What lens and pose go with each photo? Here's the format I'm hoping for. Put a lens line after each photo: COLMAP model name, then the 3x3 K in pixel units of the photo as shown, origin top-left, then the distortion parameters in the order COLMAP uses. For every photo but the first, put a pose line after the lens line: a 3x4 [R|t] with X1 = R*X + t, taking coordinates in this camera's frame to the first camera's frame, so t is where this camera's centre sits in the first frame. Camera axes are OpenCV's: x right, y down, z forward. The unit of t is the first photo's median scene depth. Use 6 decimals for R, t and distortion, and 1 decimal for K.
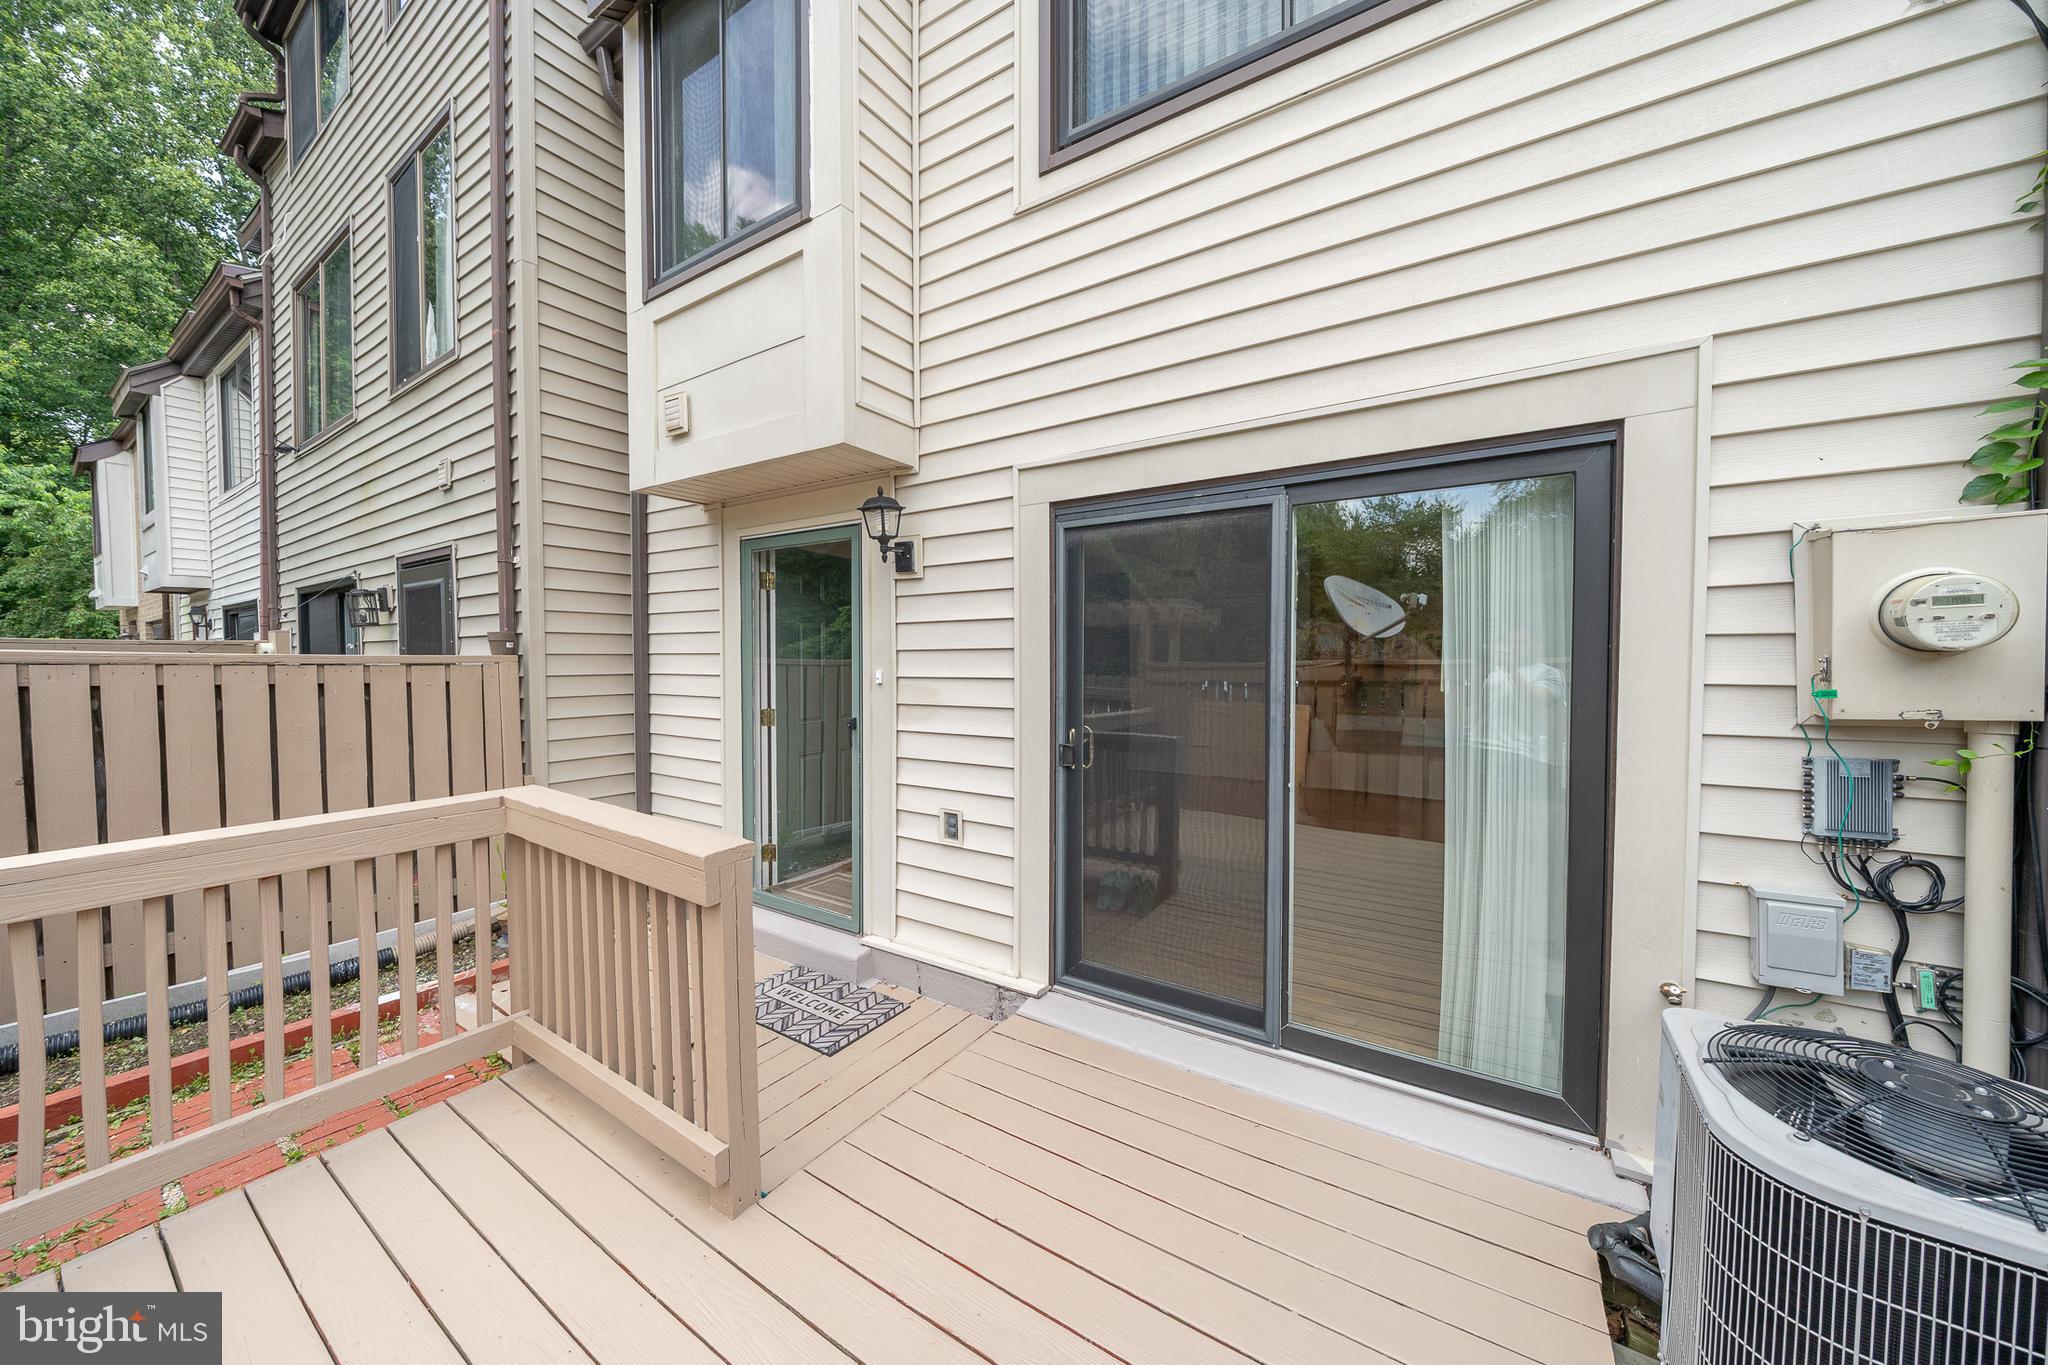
lens RADIAL K [[702.7, 0, 1019.9], [0, 702.7, 672.7], [0, 0, 1]] dist [-0.001919, -0.000216]
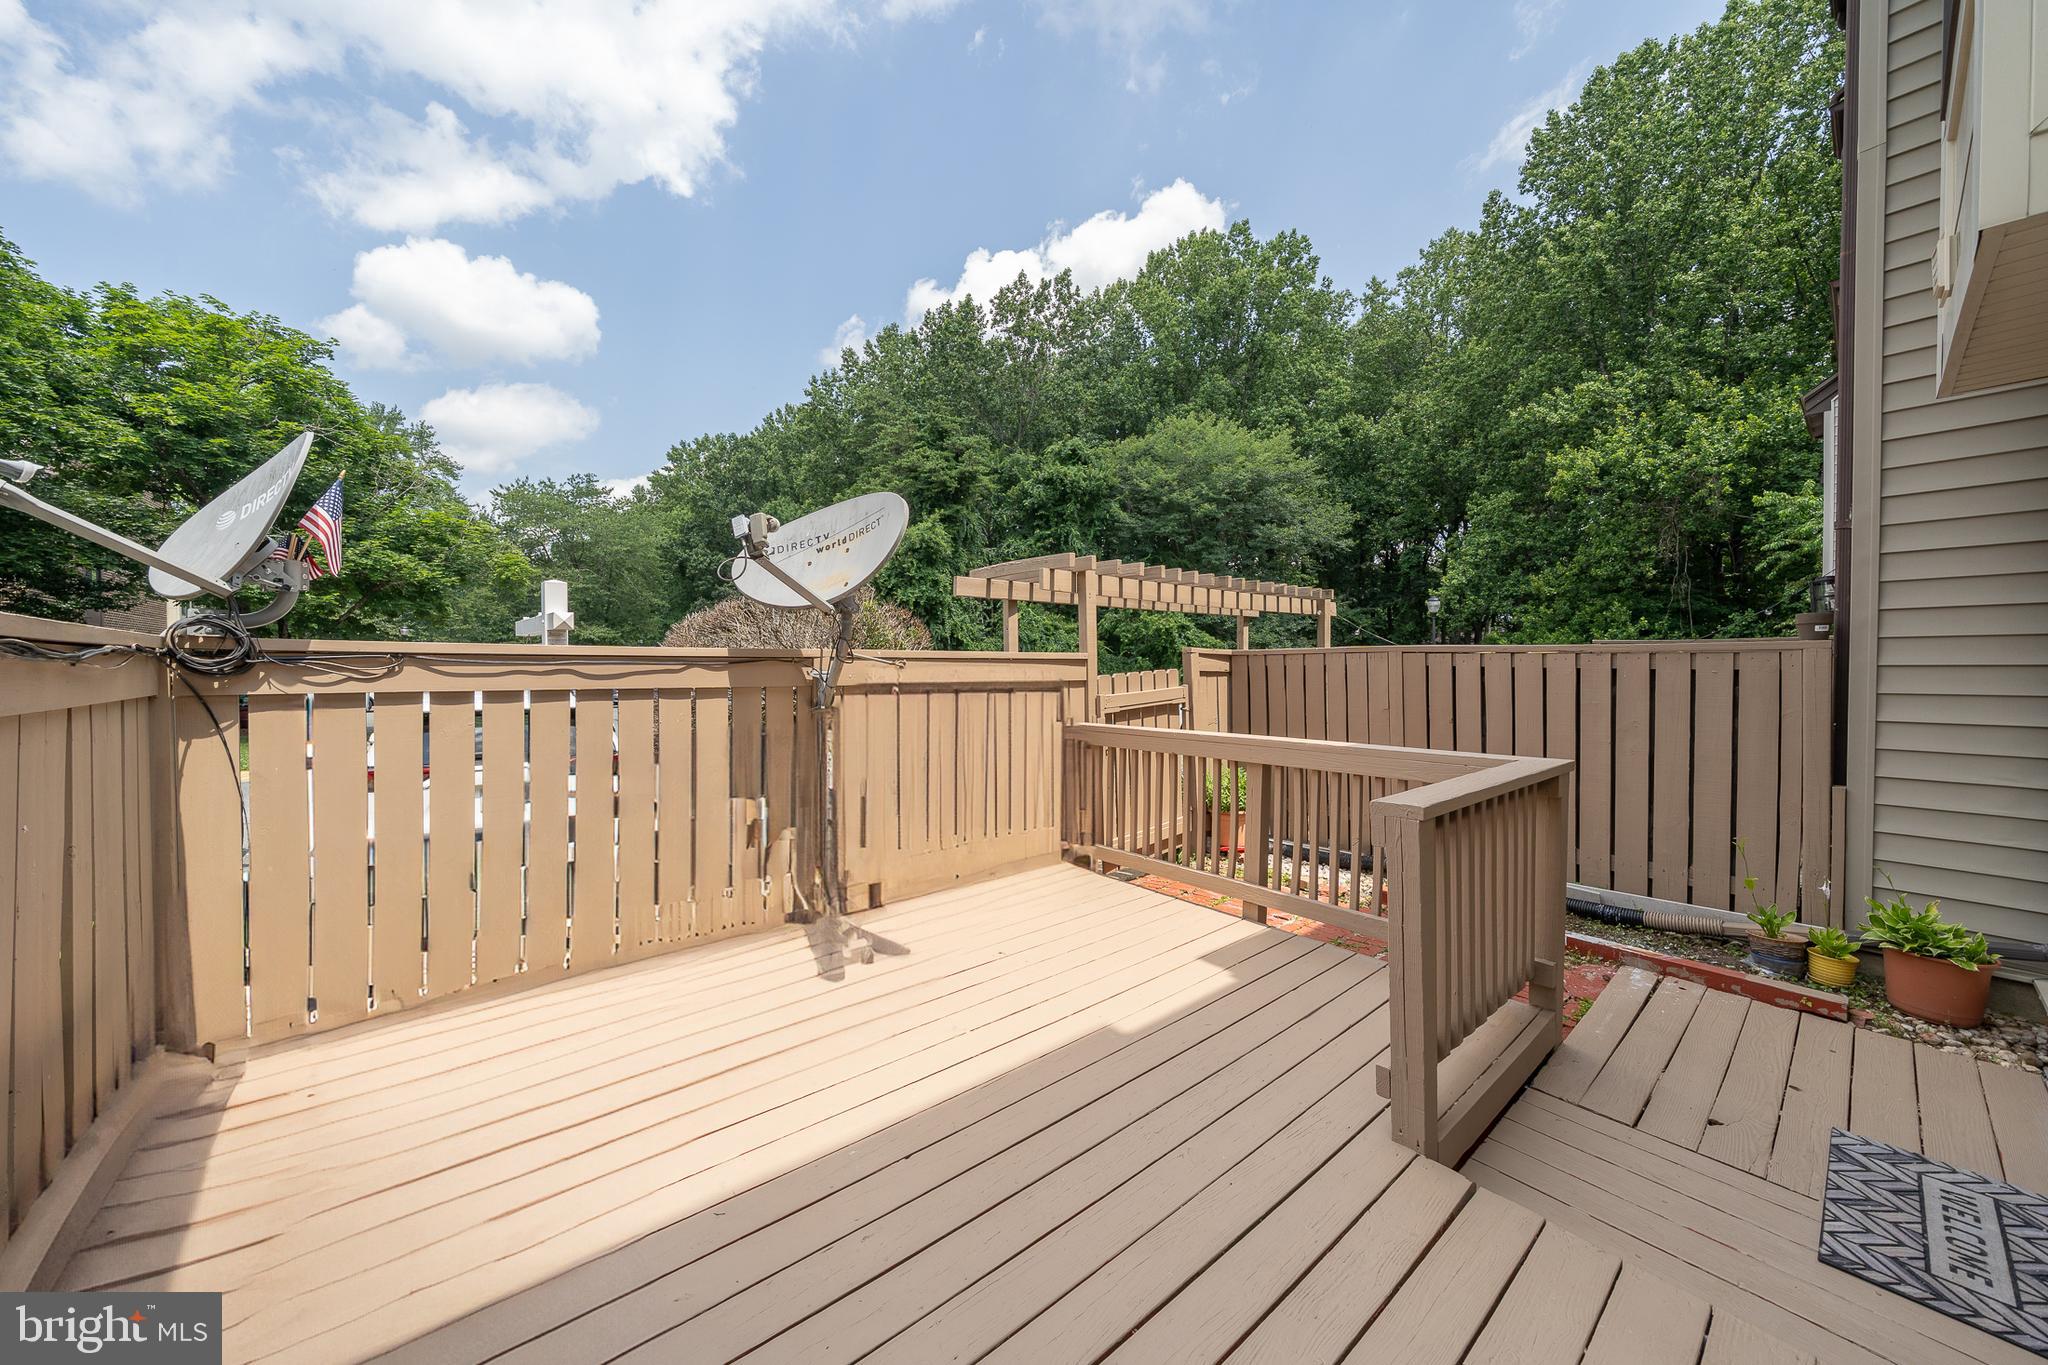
lens RADIAL K [[702.7, 0, 1019.9], [0, 702.7, 672.7], [0, 0, 1]] dist [-0.001919, -0.000216]
pose [[-0.305988, 0.012532, -0.951953, 0.508319], [-0.015055, 0.999725, 0.018001, 0.017656], [0.951916, 0.019840, -0.305715, 0.467647]]
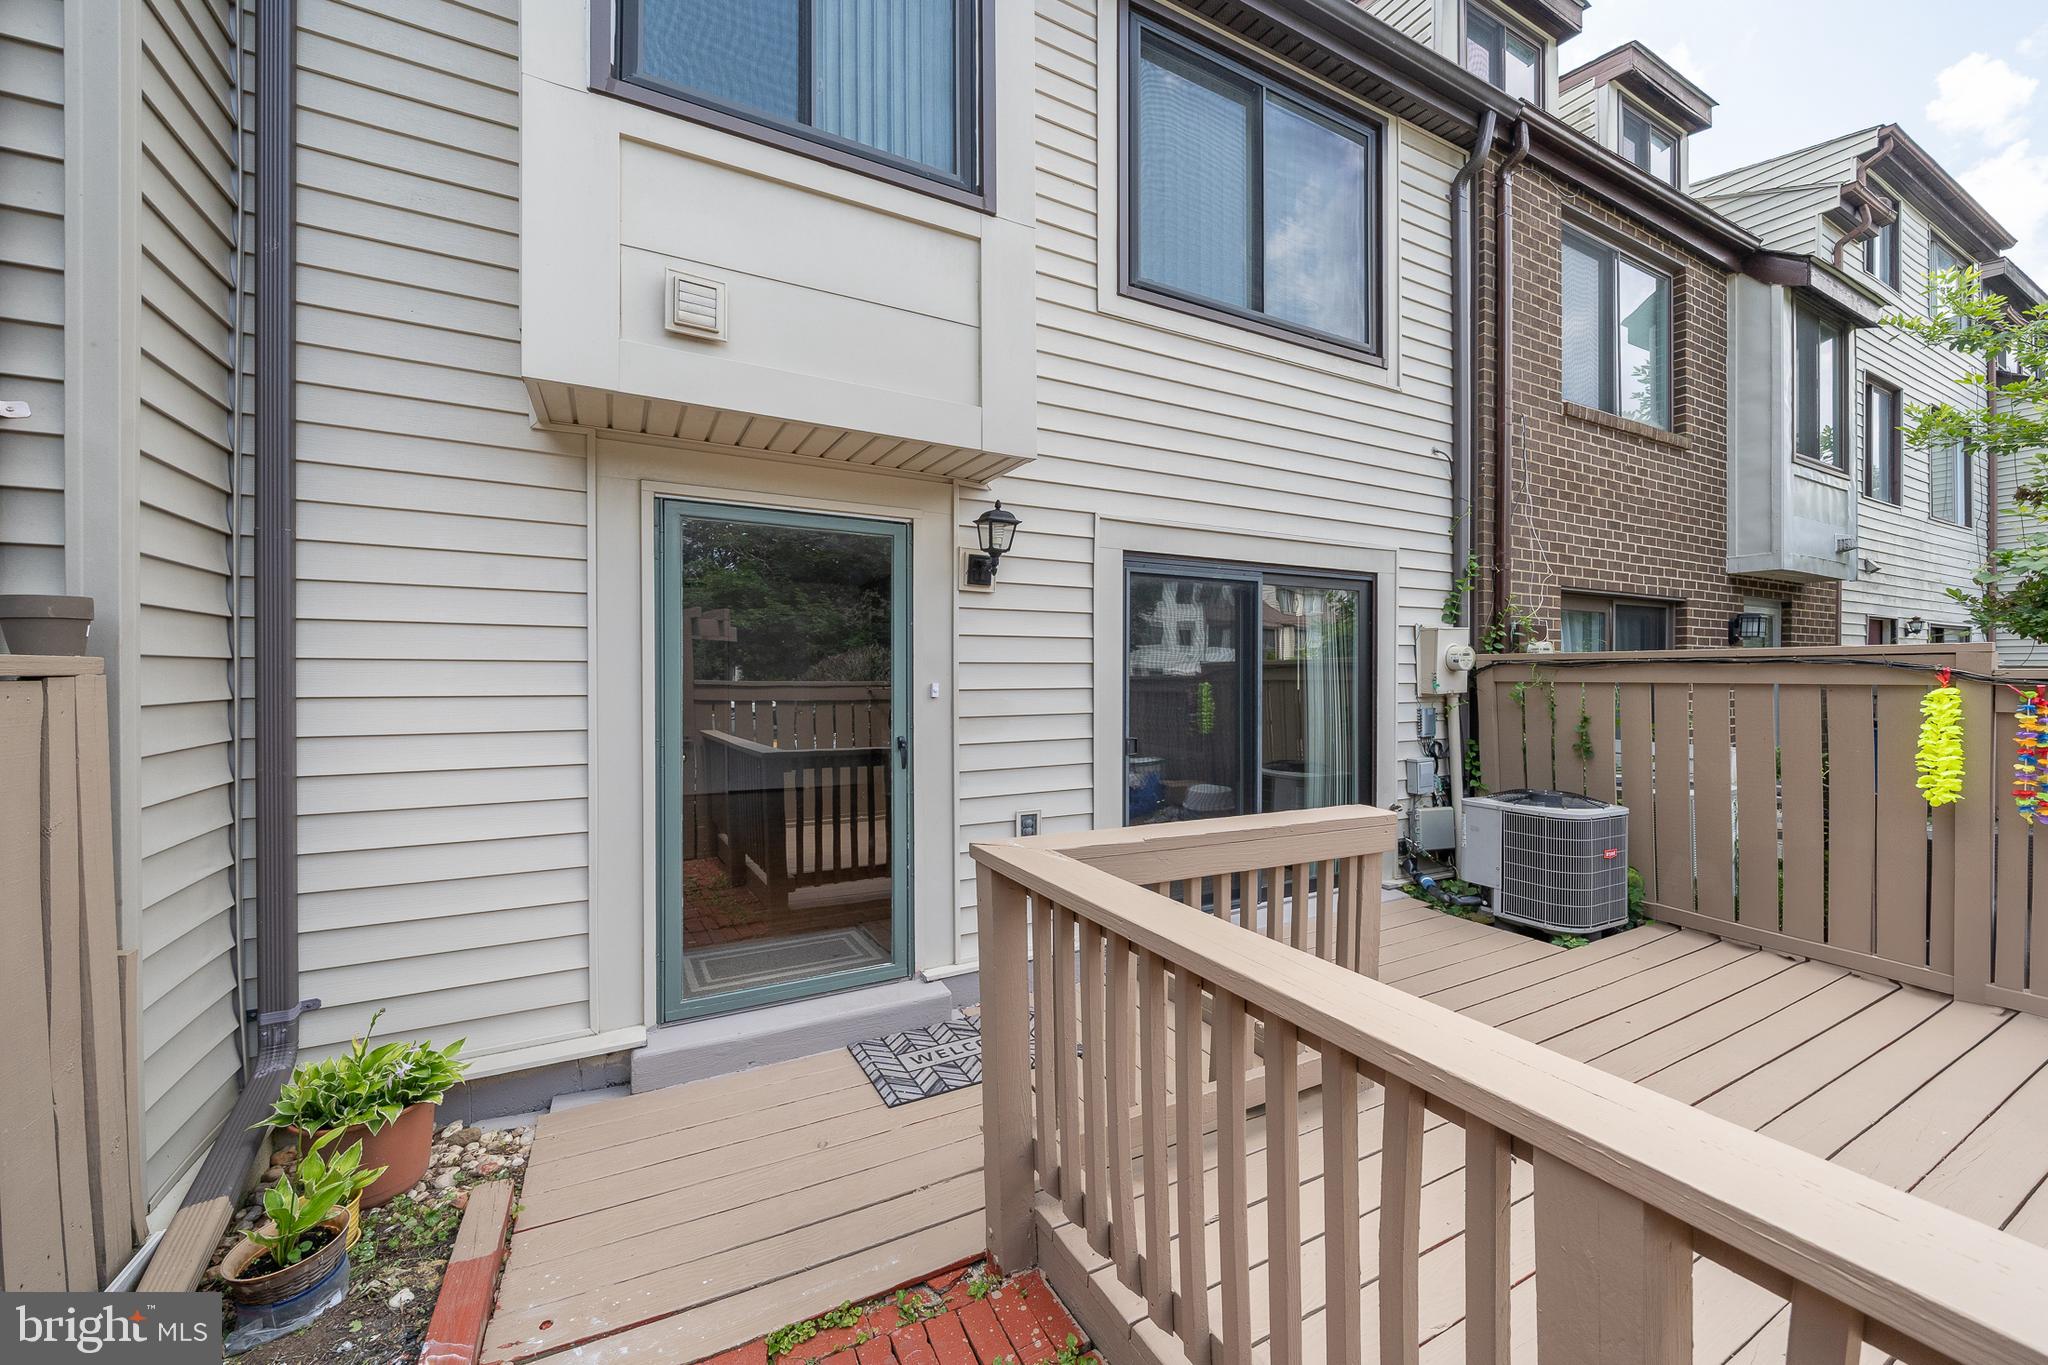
lens RADIAL K [[702.7, 0, 1019.9], [0, 702.7, 672.7], [0, 0, 1]] dist [-0.001919, -0.000216]
pose [[0.519587, 0.002128, 0.854415, -1.123501], [0.013799, 0.999846, -0.010882, -0.007463], [-0.854306, 0.017444, 0.519478, 0.492215]]
